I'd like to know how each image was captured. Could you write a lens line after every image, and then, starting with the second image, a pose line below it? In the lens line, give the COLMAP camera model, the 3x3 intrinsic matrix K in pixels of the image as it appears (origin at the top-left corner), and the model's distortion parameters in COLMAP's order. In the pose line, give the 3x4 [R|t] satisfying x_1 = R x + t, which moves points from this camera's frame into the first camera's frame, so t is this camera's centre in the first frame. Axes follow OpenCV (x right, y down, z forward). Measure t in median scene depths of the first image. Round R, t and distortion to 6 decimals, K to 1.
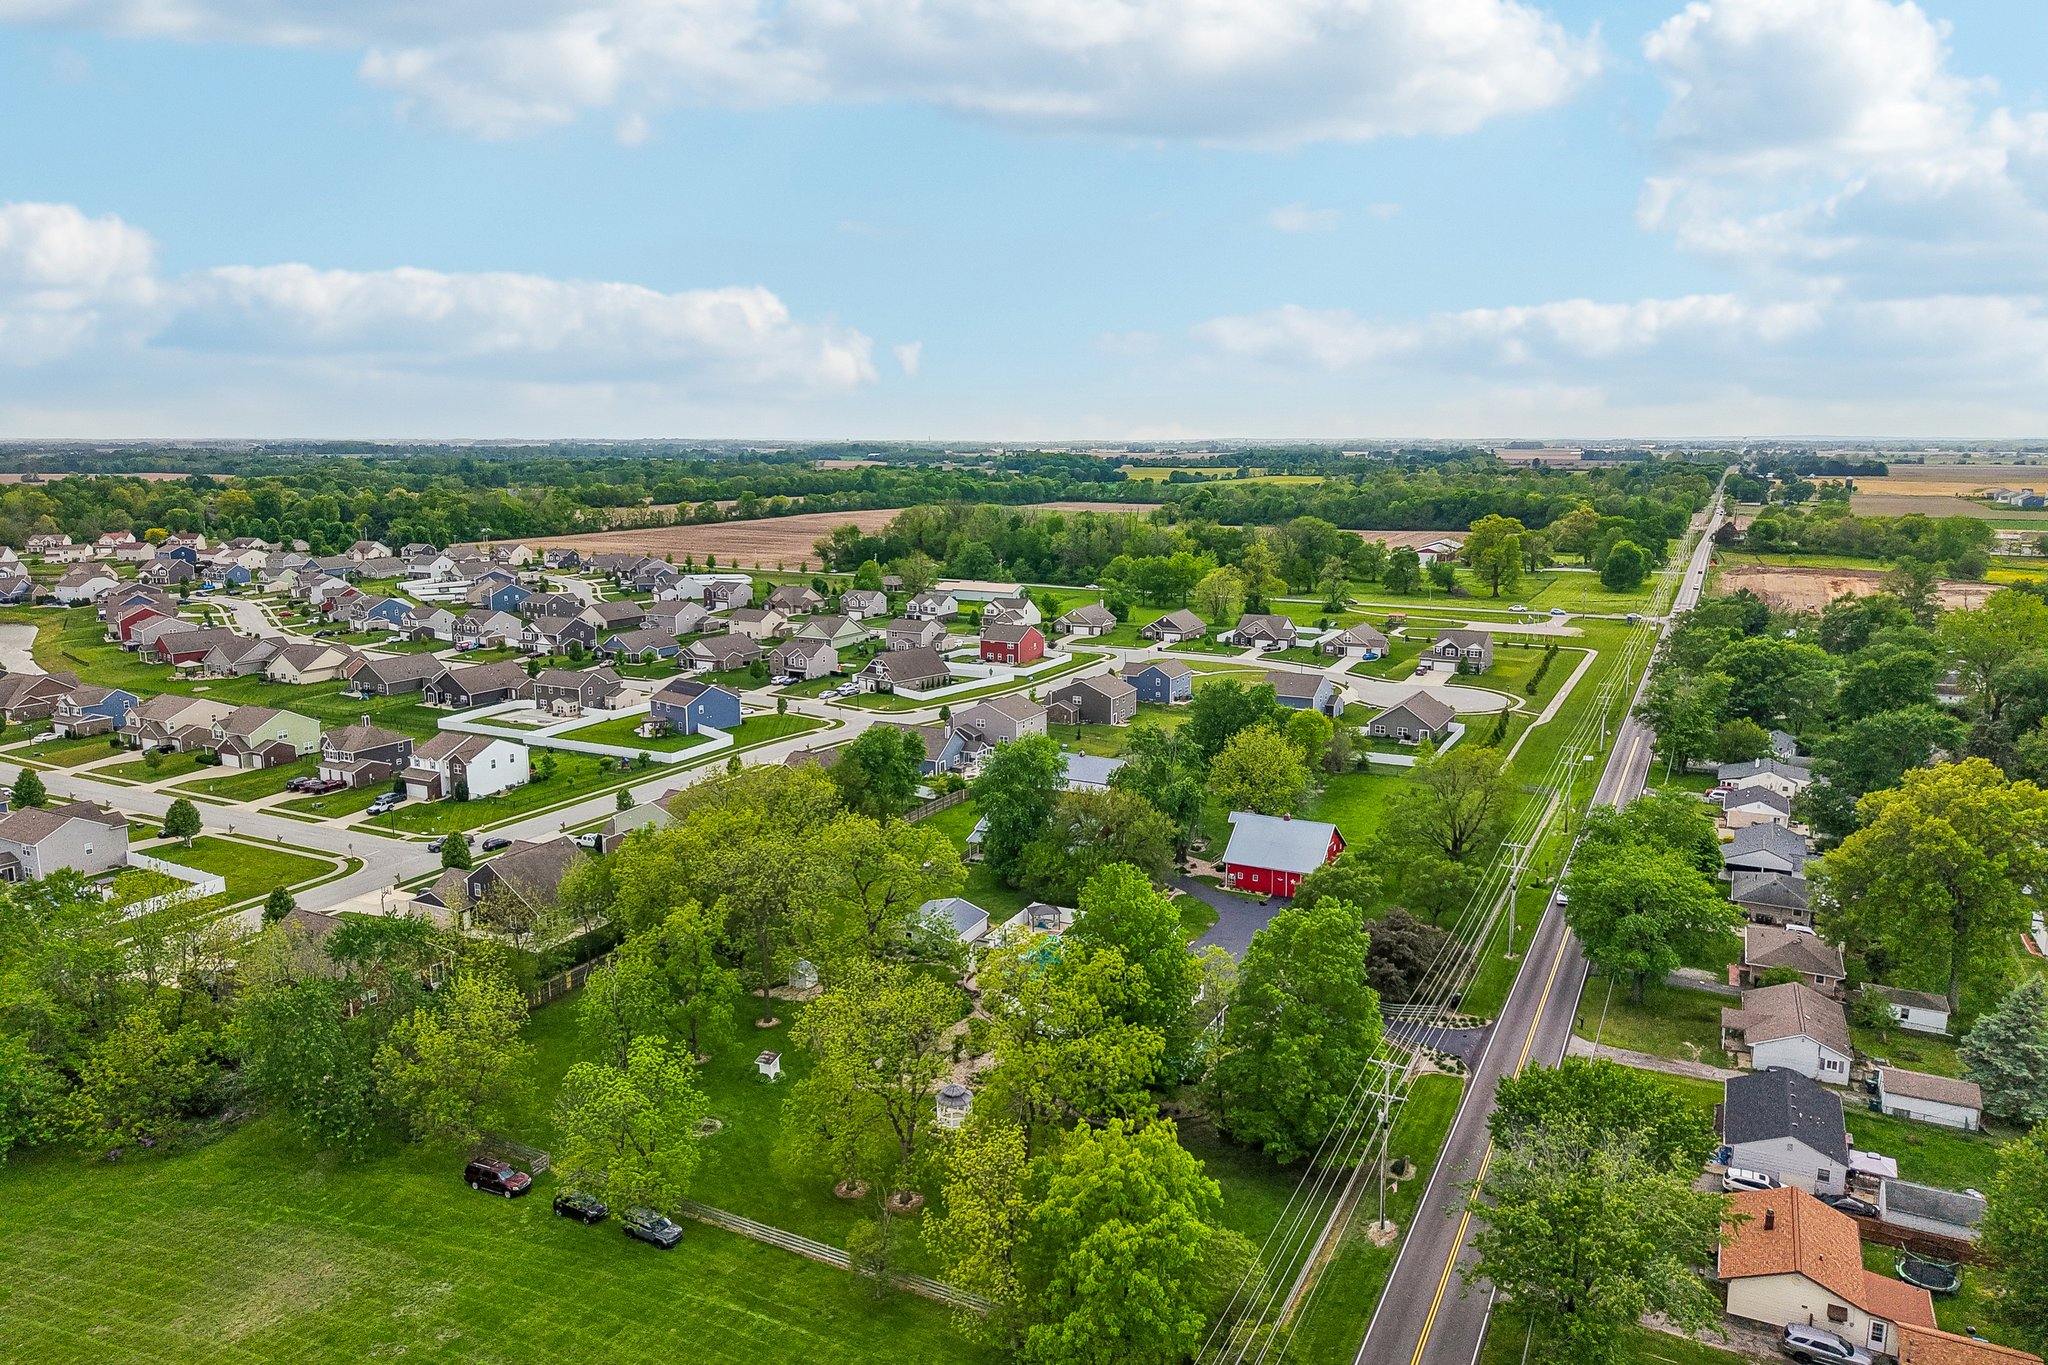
lens RADIAL K [[1373.6, 0, 1024.0], [0, 1373.6, 682.5], [0, 0, 1]] dist [0.002656, 0.004333]
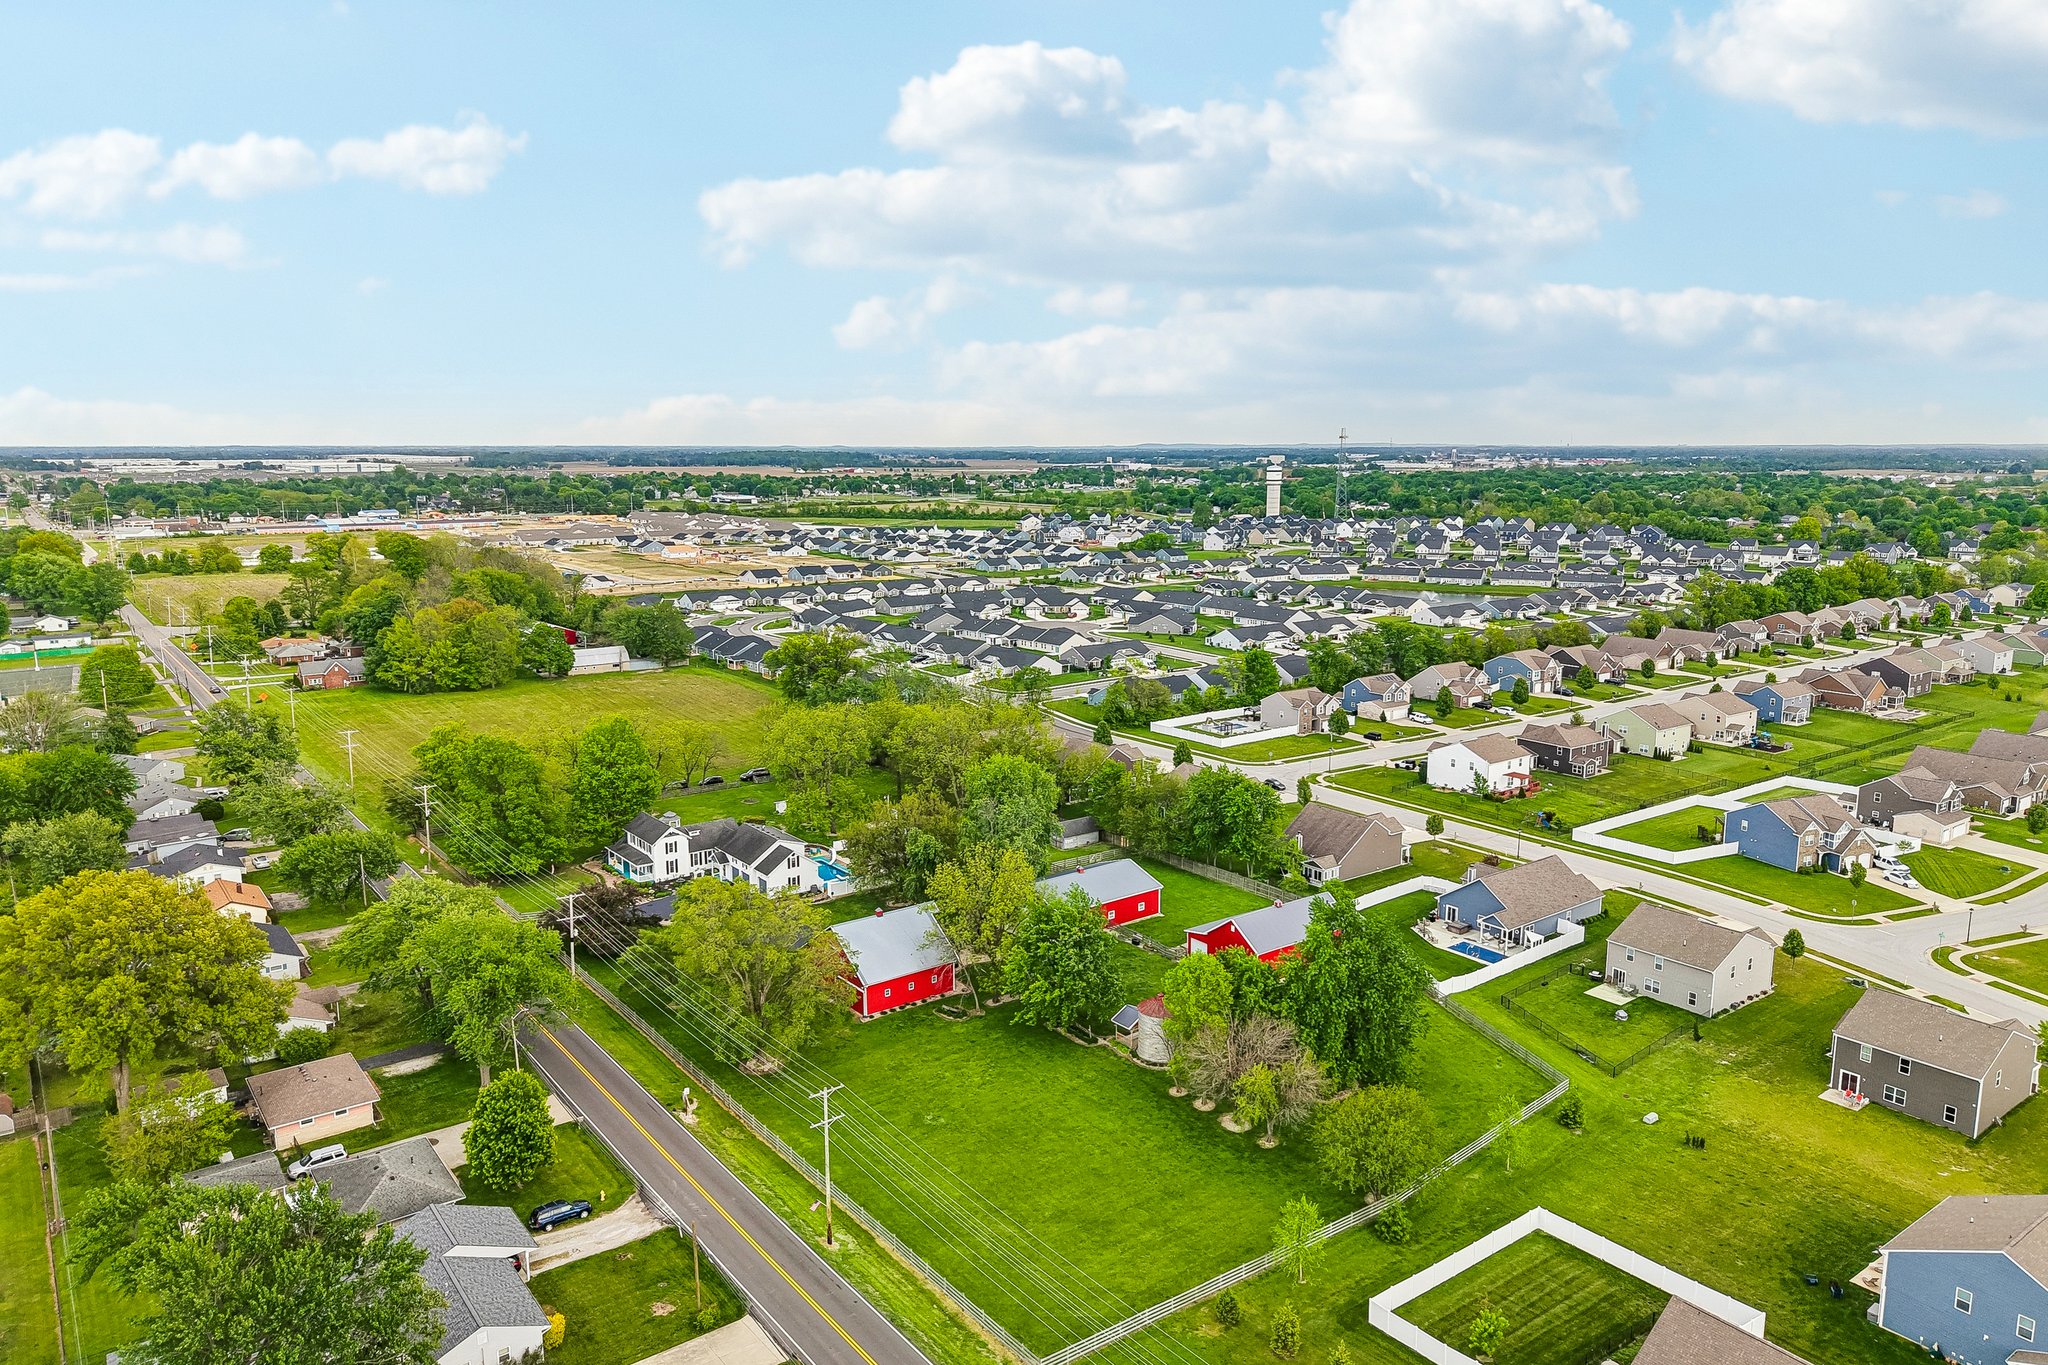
lens RADIAL K [[1361.6, 0, 1024.0], [0, 1361.6, 682.5], [0, 0, 1]] dist [0.046376, -0.064063]
pose [[-0.429003, 0.161982, -0.888661, 0.667956], [-0.155730, 0.955797, 0.249399, -0.204922], [0.889778, 0.245384, -0.384815, 1.002060]]
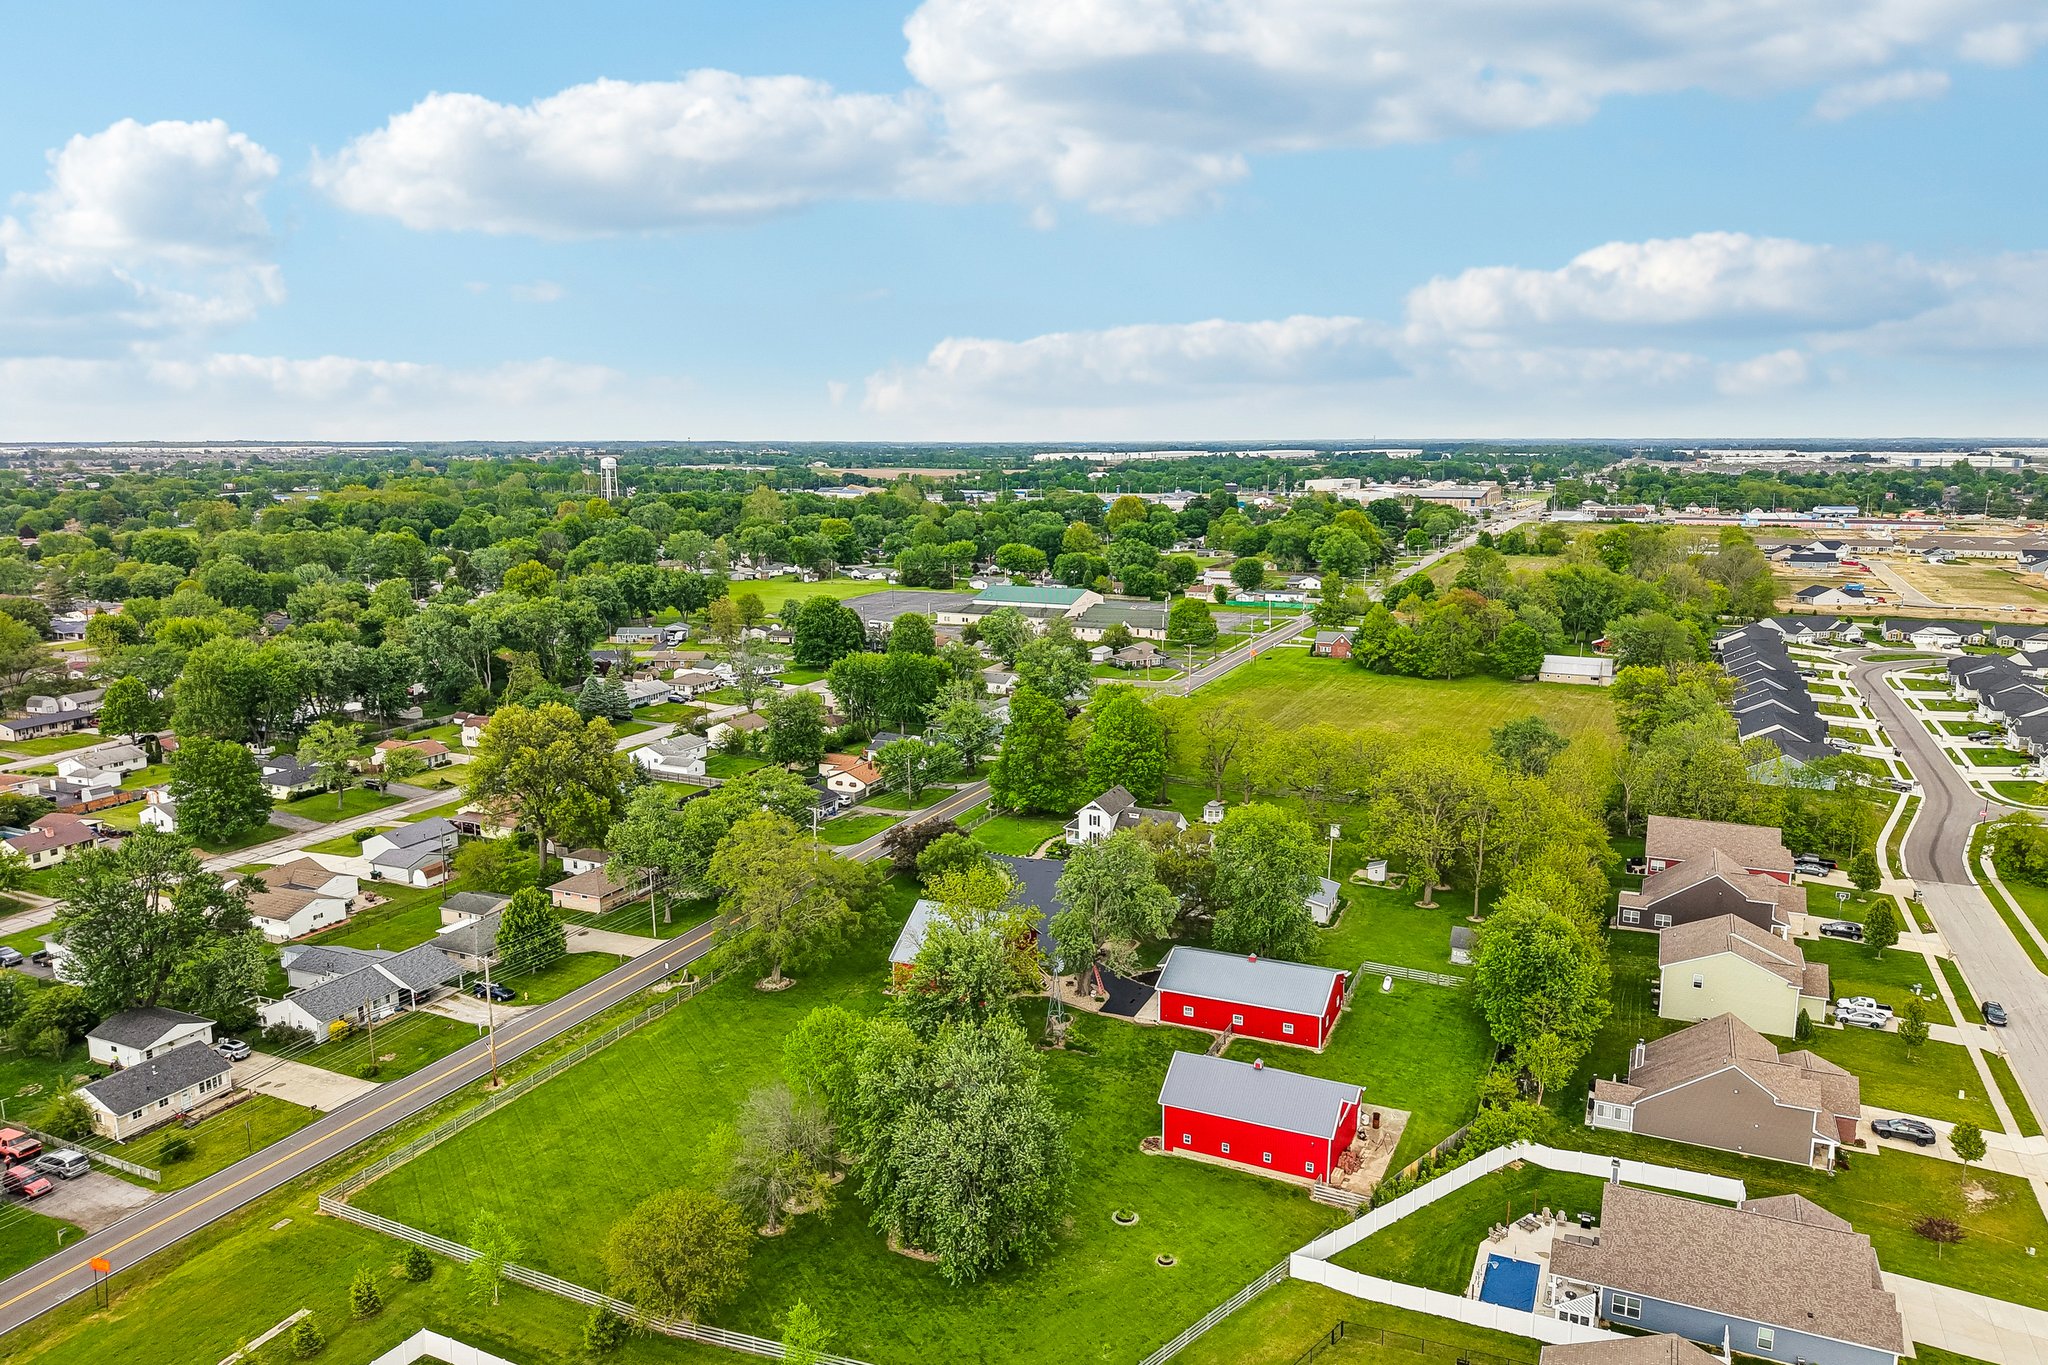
lens RADIAL K [[1378.0, 0, 1024.0], [0, 1378.0, 682.5], [0, 0, 1]] dist [0.047475, -0.069659]
pose [[-0.998969, 0.016747, -0.042186, 0.141624], [0.001195, 0.938821, 0.344403, -0.250992], [0.045373, 0.343998, -0.937874, 1.293694]]
